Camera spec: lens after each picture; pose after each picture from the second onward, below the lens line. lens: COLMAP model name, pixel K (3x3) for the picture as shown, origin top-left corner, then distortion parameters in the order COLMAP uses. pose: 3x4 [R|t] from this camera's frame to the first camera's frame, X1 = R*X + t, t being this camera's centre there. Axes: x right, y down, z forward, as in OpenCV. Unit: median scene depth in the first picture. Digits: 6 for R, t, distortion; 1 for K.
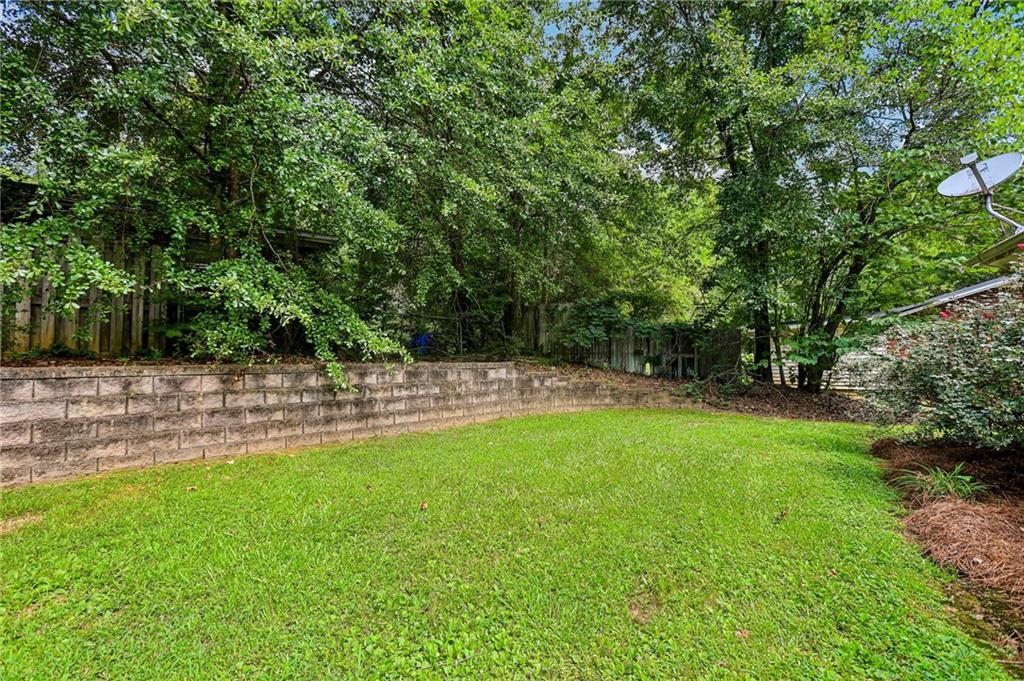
lens RADIAL K [[469.2, 0, 511.9], [0, 469.2, 342.3], [0, 0, 1]] dist [-0.006642, -0.000168]
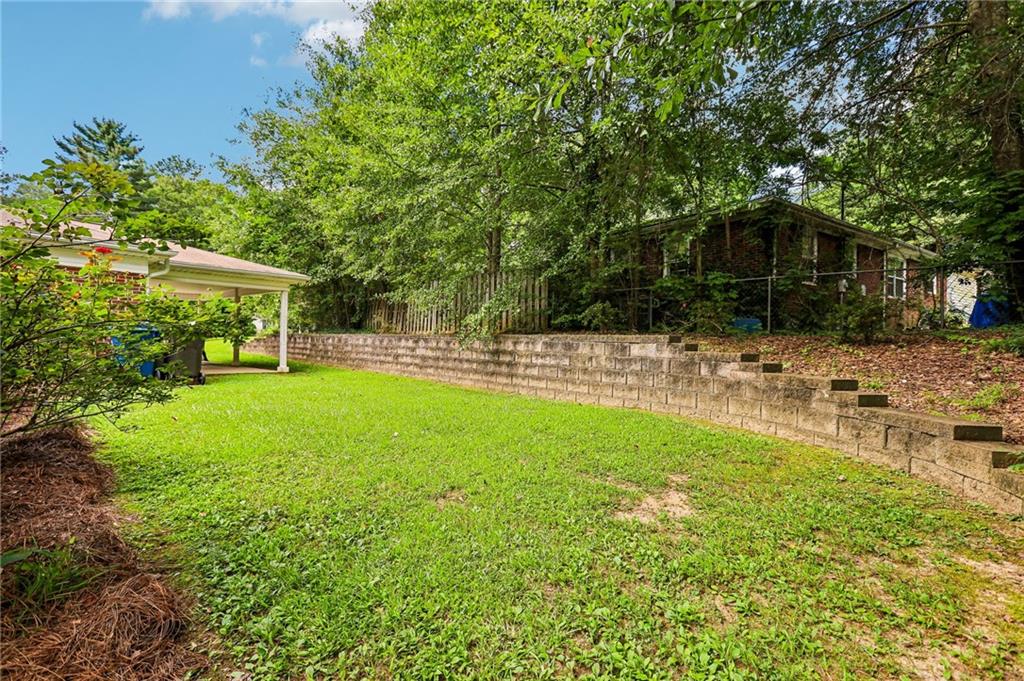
lens RADIAL K [[469.2, 0, 511.9], [0, 469.2, 338.5], [0, 0, 1]] dist [-0.006642, -0.000168]
pose [[-0.106251, 0.008977, -0.994299, 0.872826], [0.029828, 0.999538, 0.005837, 0.044154], [0.993892, -0.029038, -0.106470, 1.022874]]
